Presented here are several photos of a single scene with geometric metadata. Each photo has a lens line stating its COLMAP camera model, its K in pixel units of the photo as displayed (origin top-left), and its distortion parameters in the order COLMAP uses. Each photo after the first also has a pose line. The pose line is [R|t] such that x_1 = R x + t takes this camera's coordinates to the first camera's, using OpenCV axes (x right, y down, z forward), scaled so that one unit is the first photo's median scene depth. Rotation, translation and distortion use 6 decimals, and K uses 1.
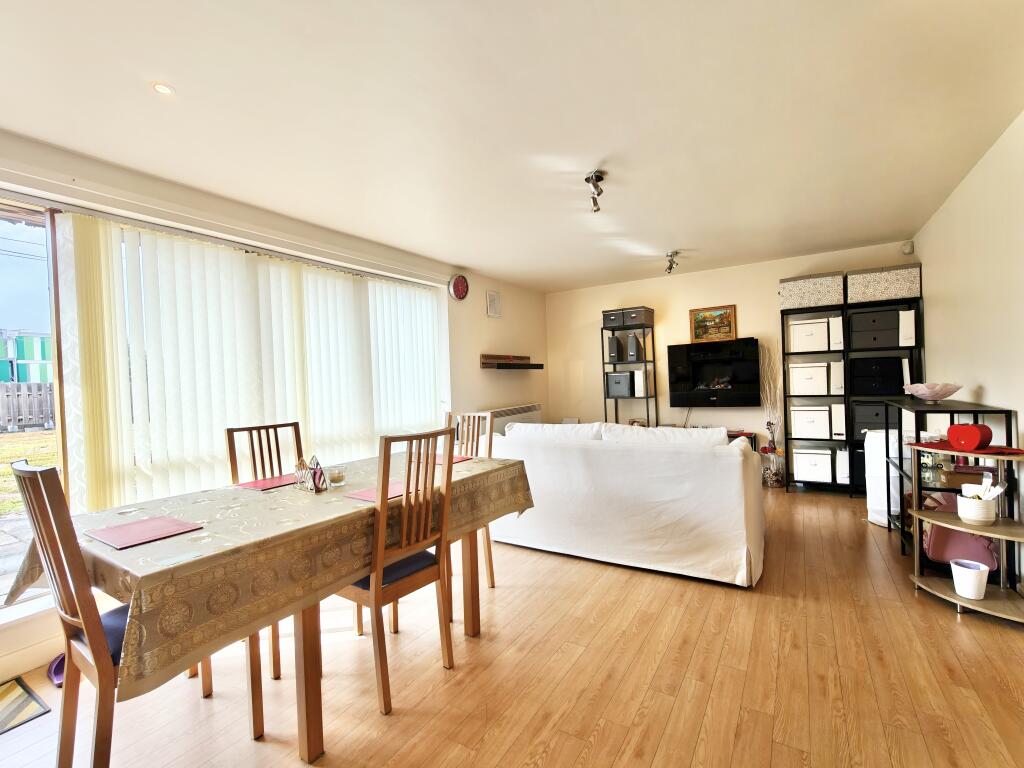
lens RADIAL K [[455.6, 0, 511.8], [0, 455.6, 387.5], [0, 0, 1]] dist [0.002555, 0.000222]
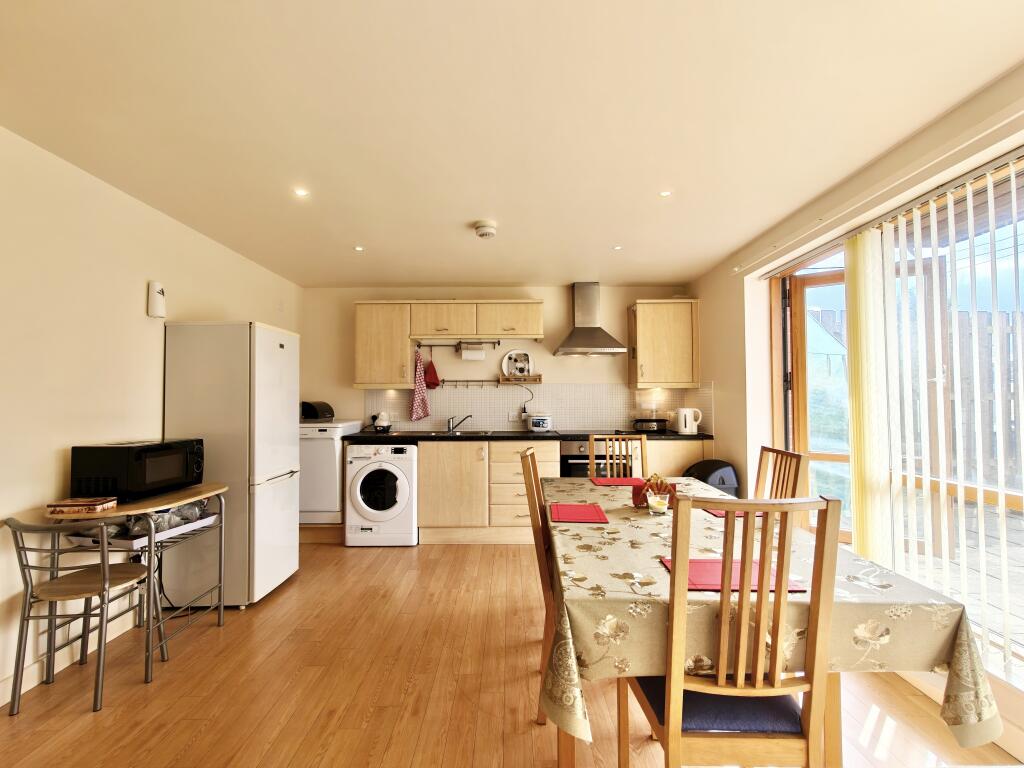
lens RADIAL K [[455.6, 0, 510.4], [0, 455.6, 383.7], [0, 0, 1]] dist [0.002555, 0.000222]
pose [[-0.844704, 0.023049, -0.534737, 0.476321], [0.027766, 0.999614, -0.000774, -0.075431], [0.534513, -0.015501, -0.845018, 2.165776]]
